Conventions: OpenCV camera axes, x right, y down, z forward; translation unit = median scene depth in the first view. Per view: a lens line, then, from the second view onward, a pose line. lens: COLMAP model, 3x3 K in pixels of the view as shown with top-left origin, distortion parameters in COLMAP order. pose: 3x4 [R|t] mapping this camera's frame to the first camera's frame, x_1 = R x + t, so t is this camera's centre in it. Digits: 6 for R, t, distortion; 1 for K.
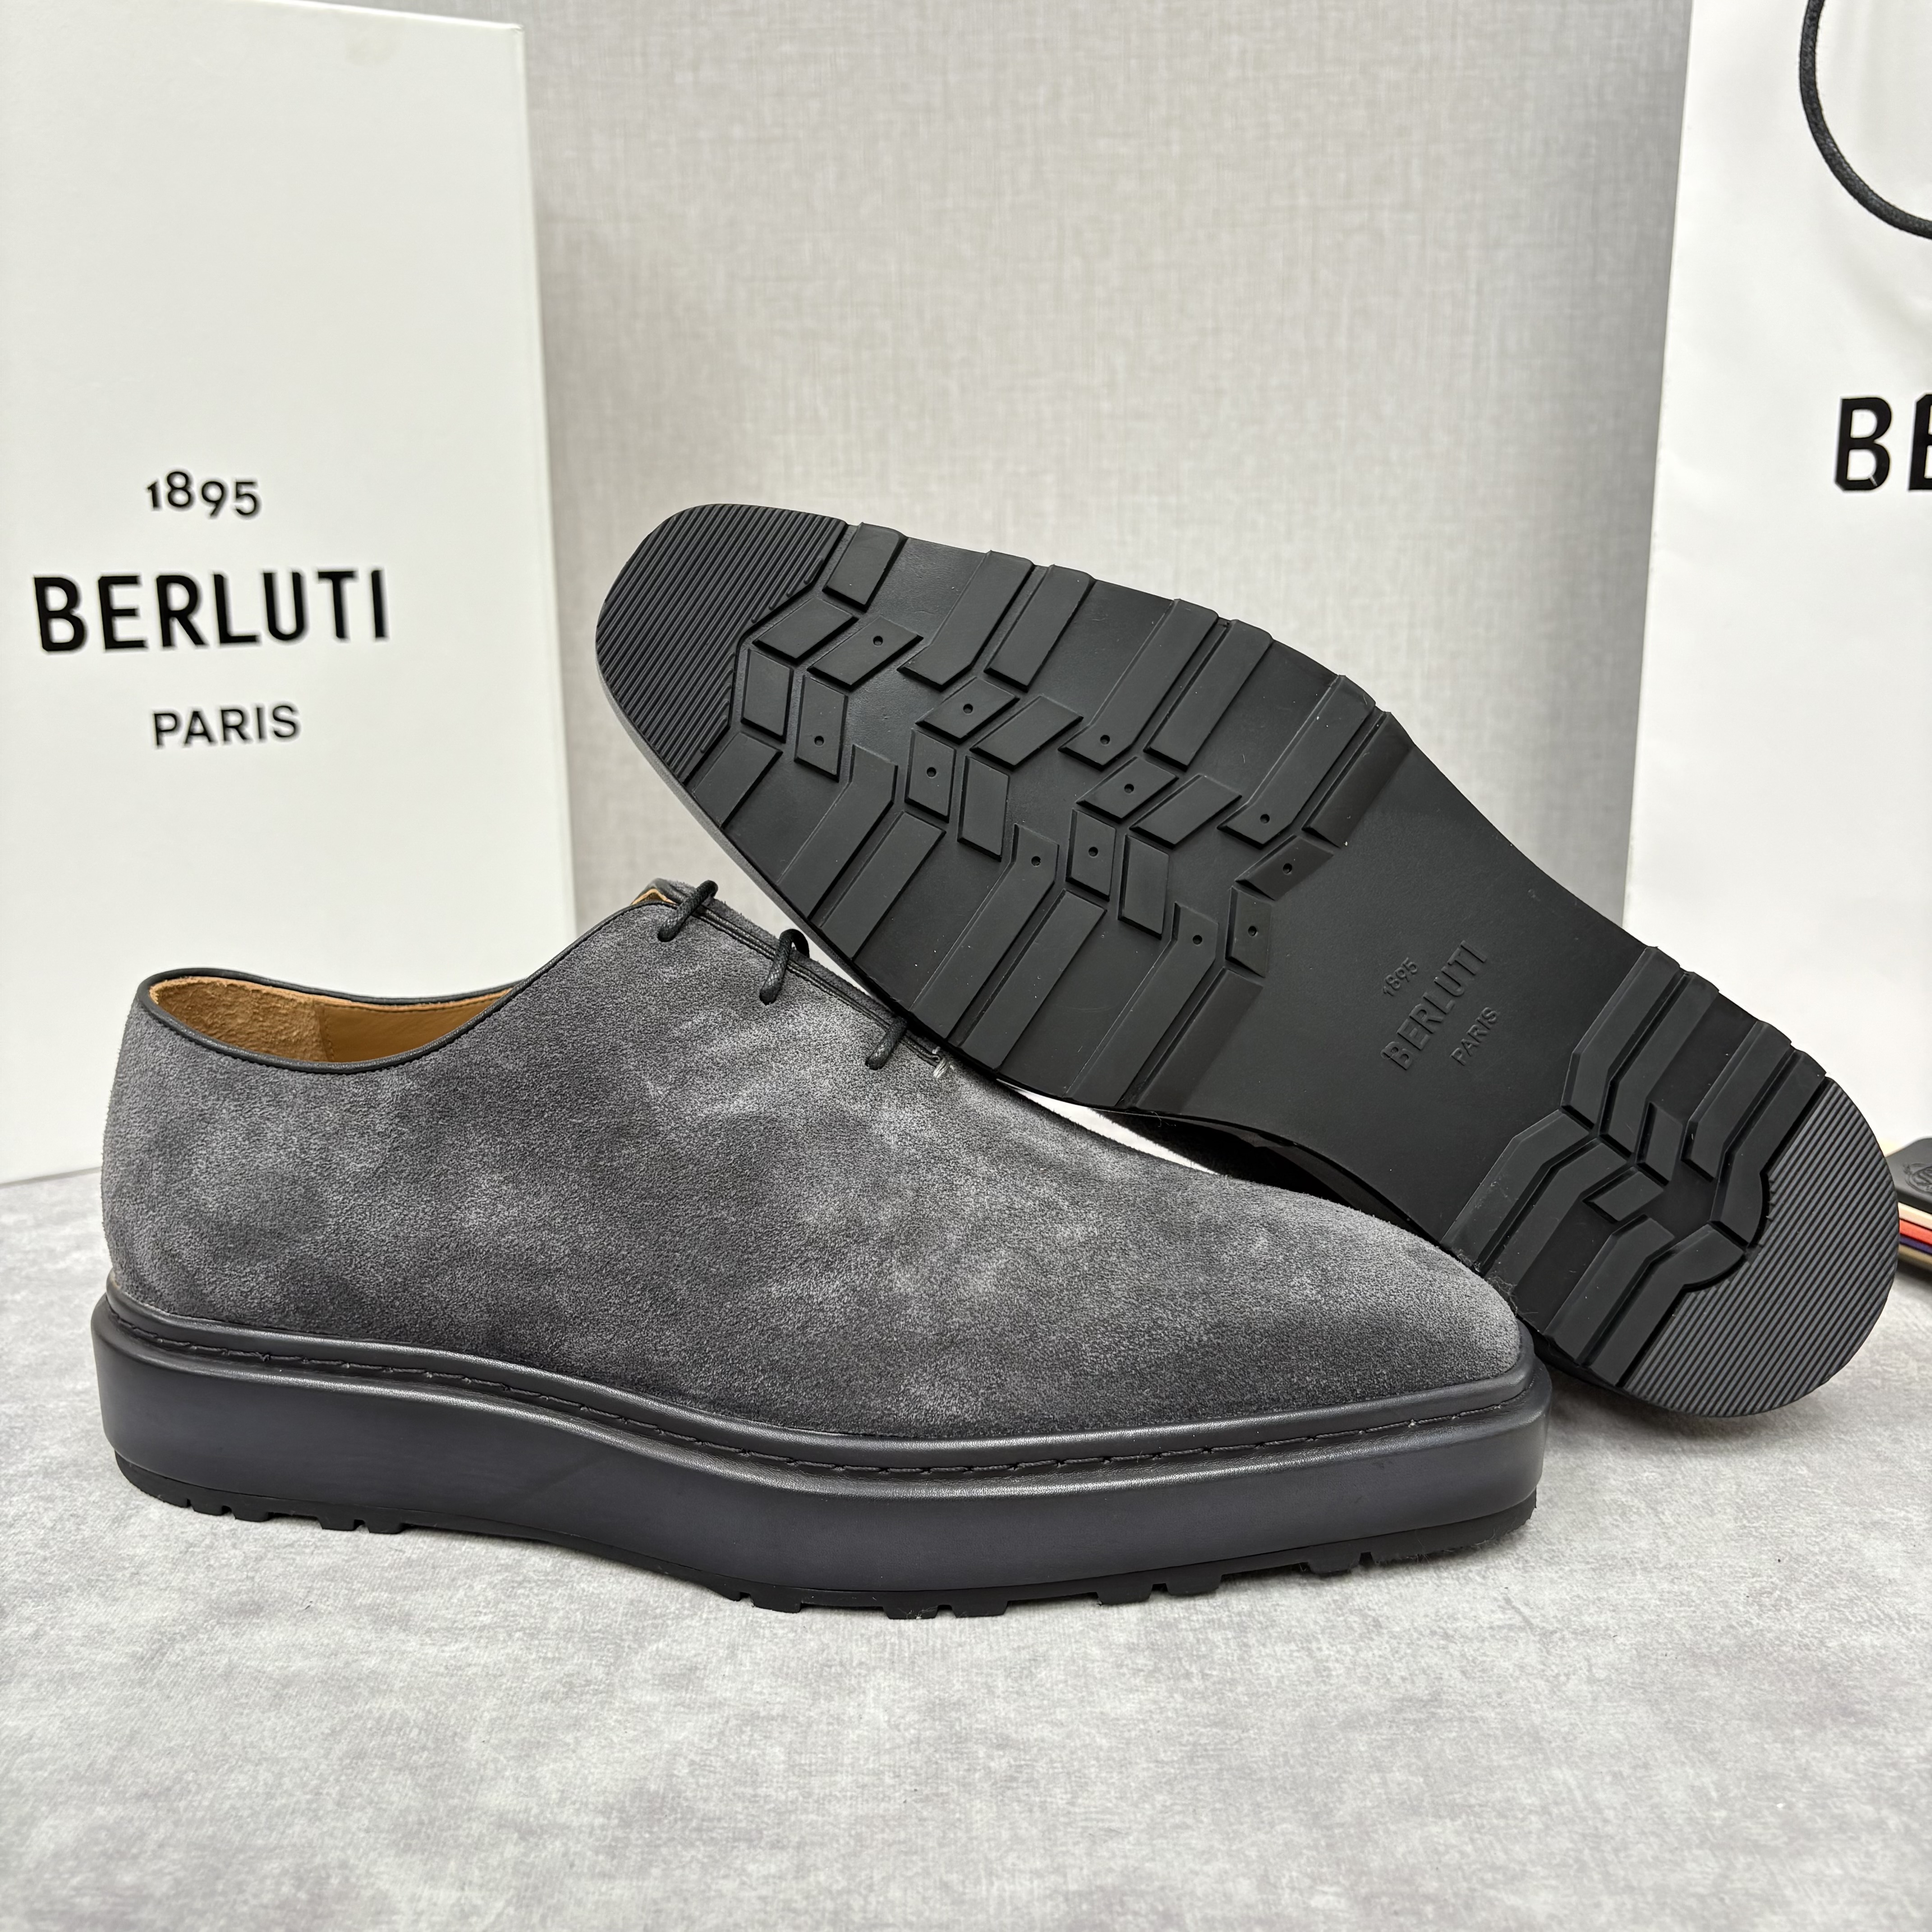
lens RADIAL K [[2006.0, 0, 967.4], [0, 2006.0, 966.2], [0, 0, 1]] dist [-0.015359, 0.064783]
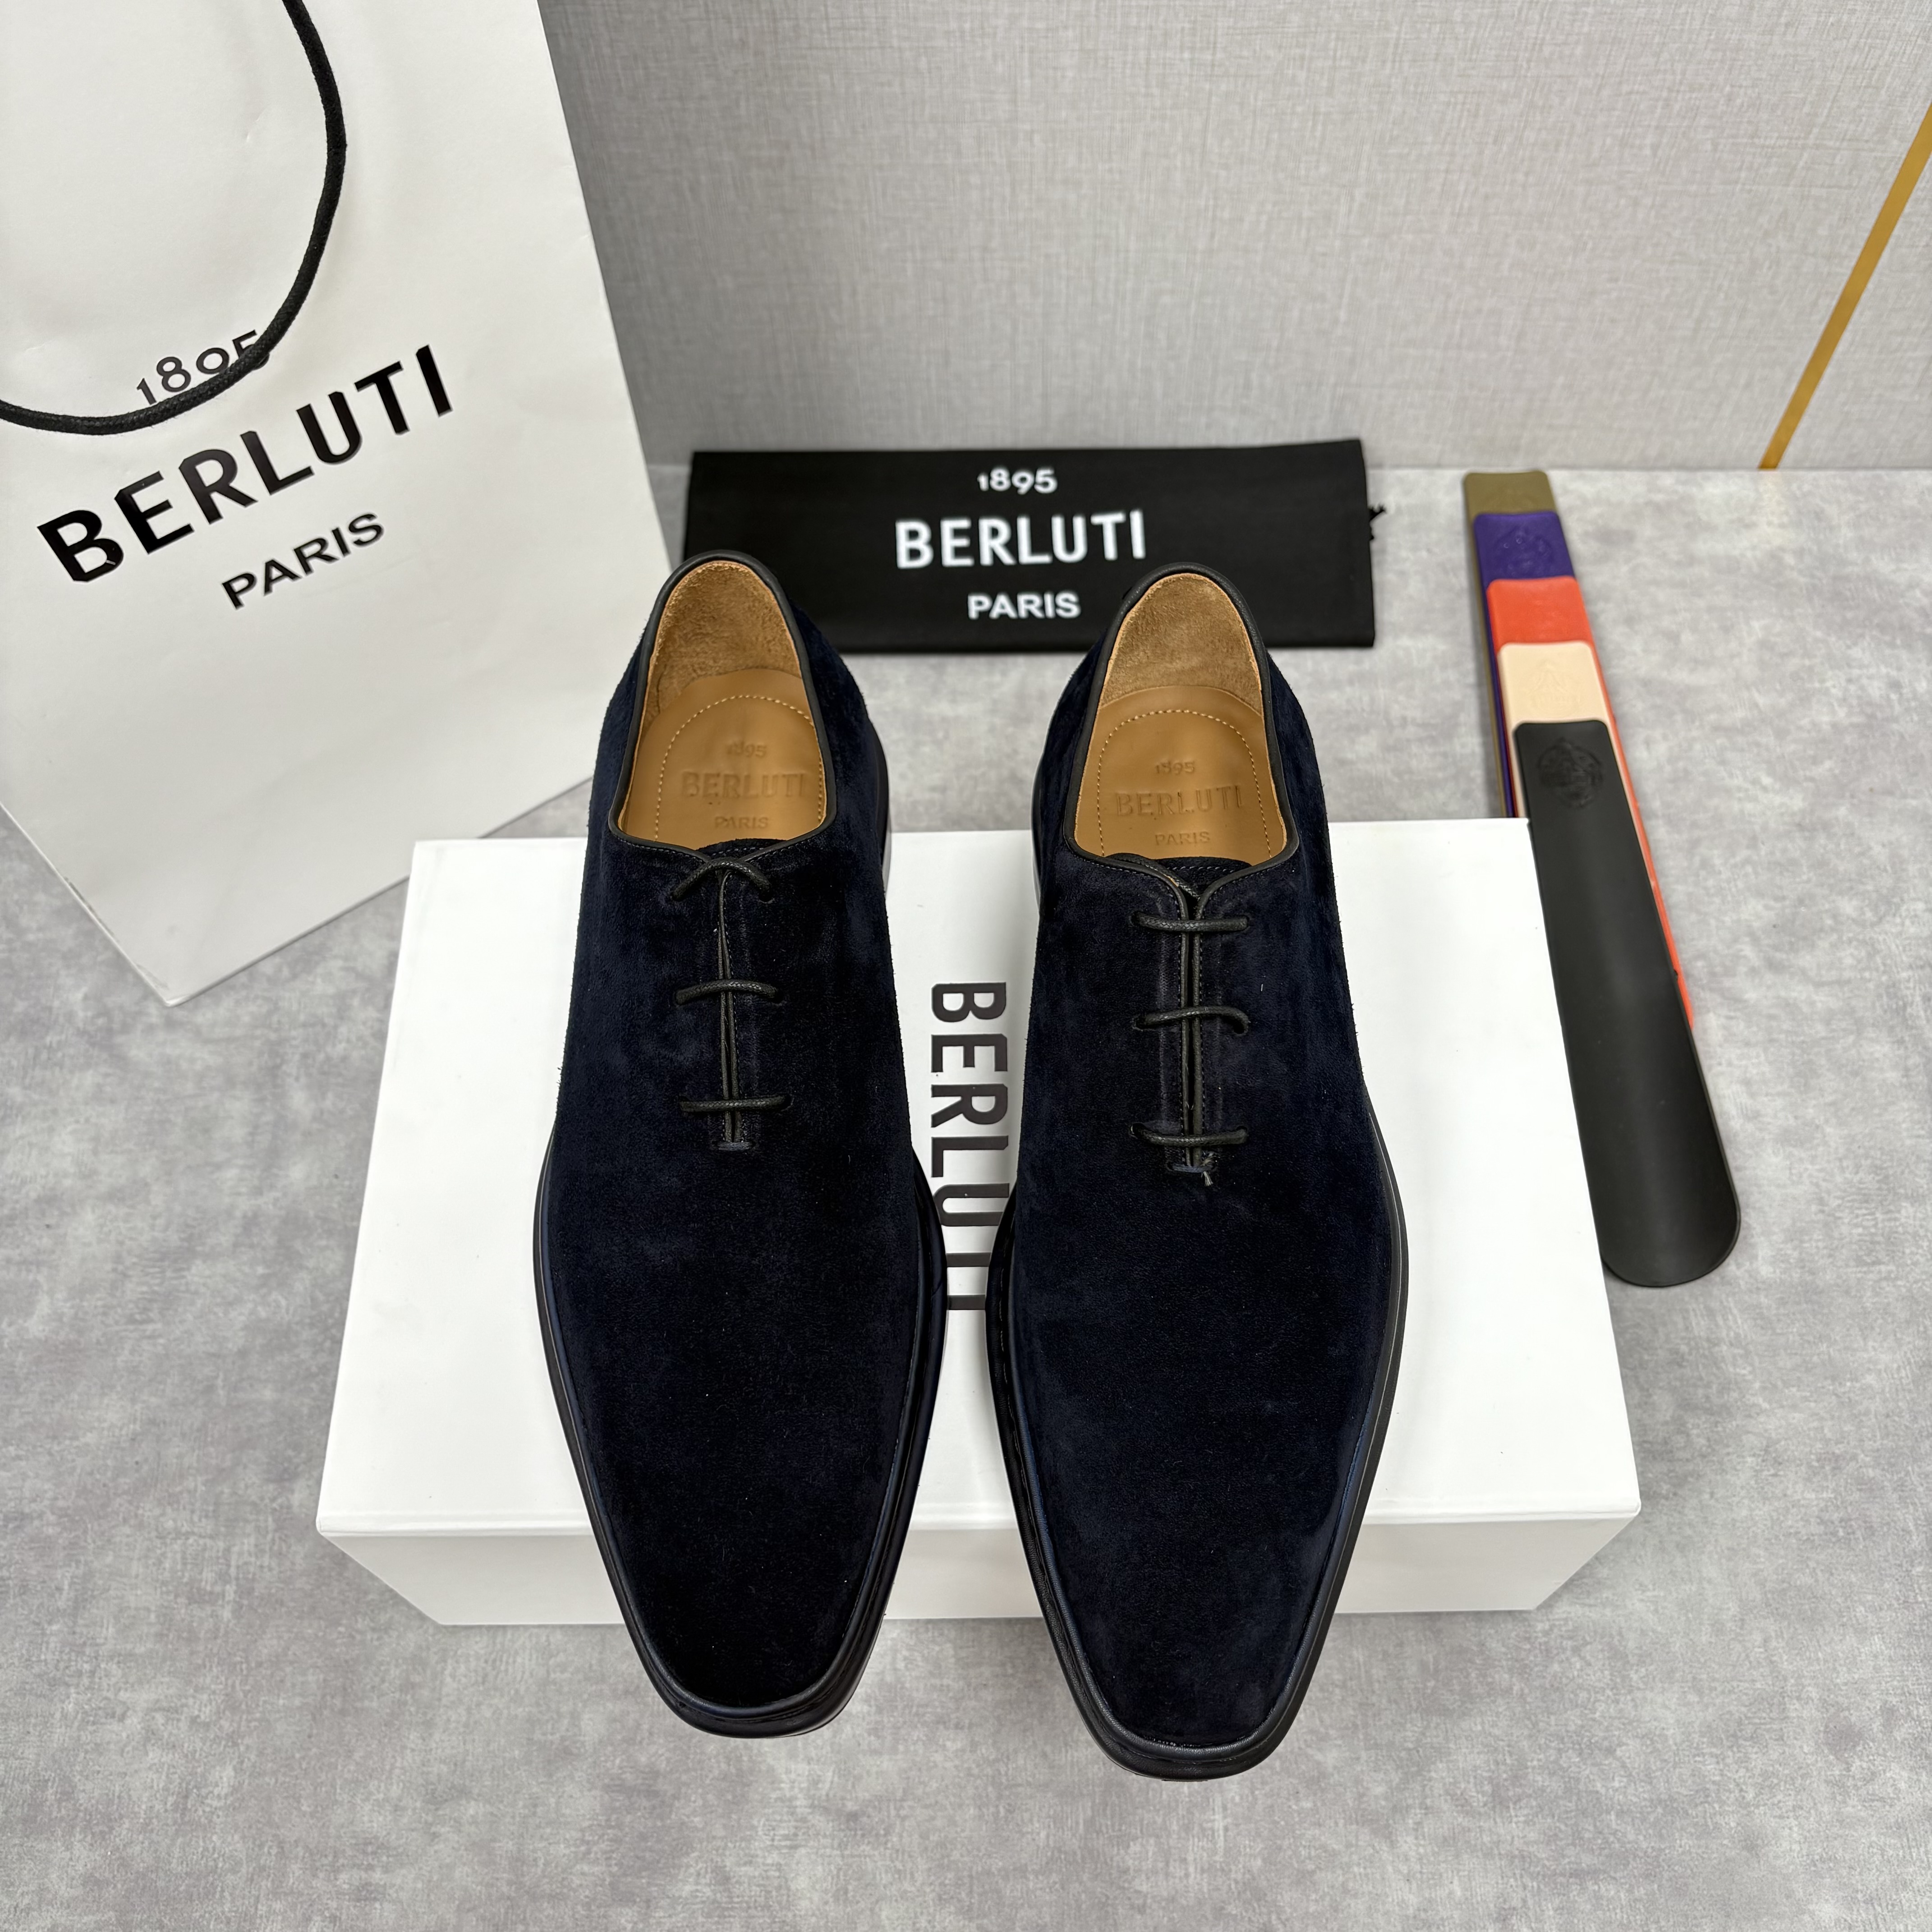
lens RADIAL K [[2016.1, 0, 961.4], [0, 2016.1, 964.8], [0, 0, 1]] dist [-0.029938, 0.102892]
pose [[0.999136, -0.040877, 0.007477, -0.065819], [0.021366, 0.659634, 0.751283, -1.365790], [-0.035642, -0.750474, 0.659938, 0.210567]]
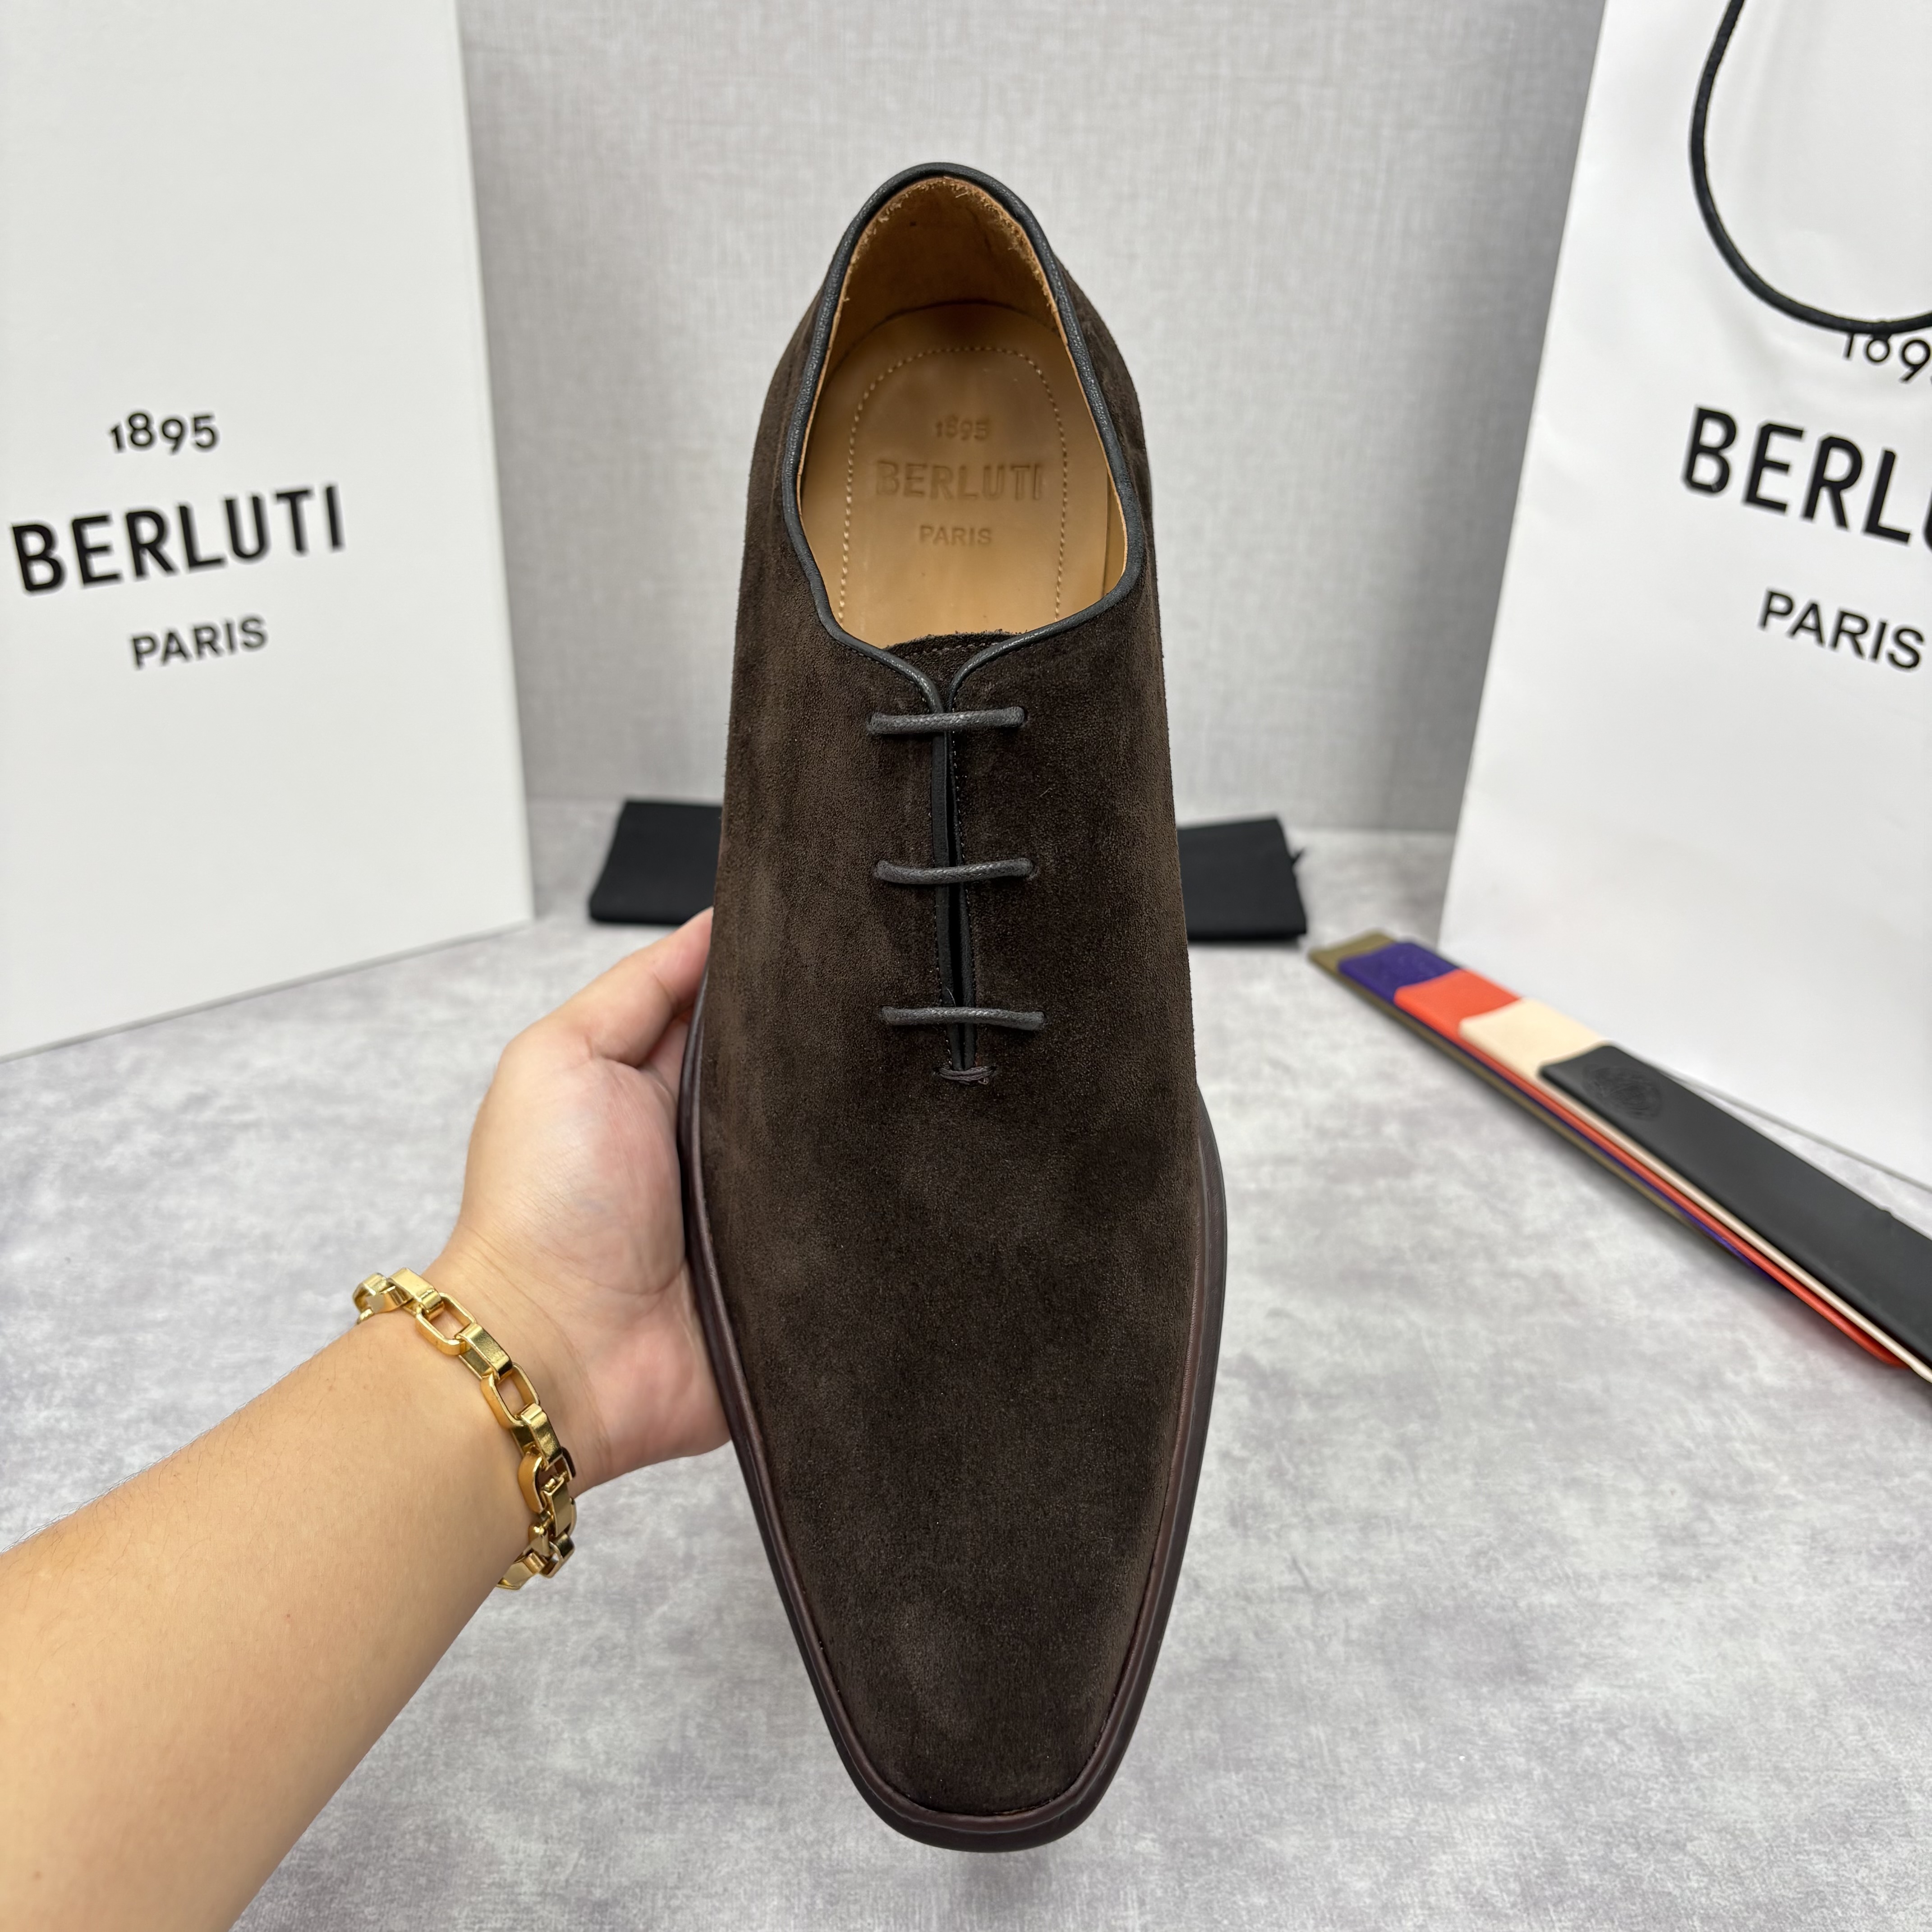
lens RADIAL K [[2012.9, 0, 960.7], [0, 2012.9, 959.9], [0, 0, 1]] dist [-0.016343, 0.068900]
pose [[0.998091, 0.012222, 0.060547, -0.043610], [-0.028492, 0.960814, 0.275727, -0.461314], [-0.054804, -0.276925, 0.959327, -0.182895]]
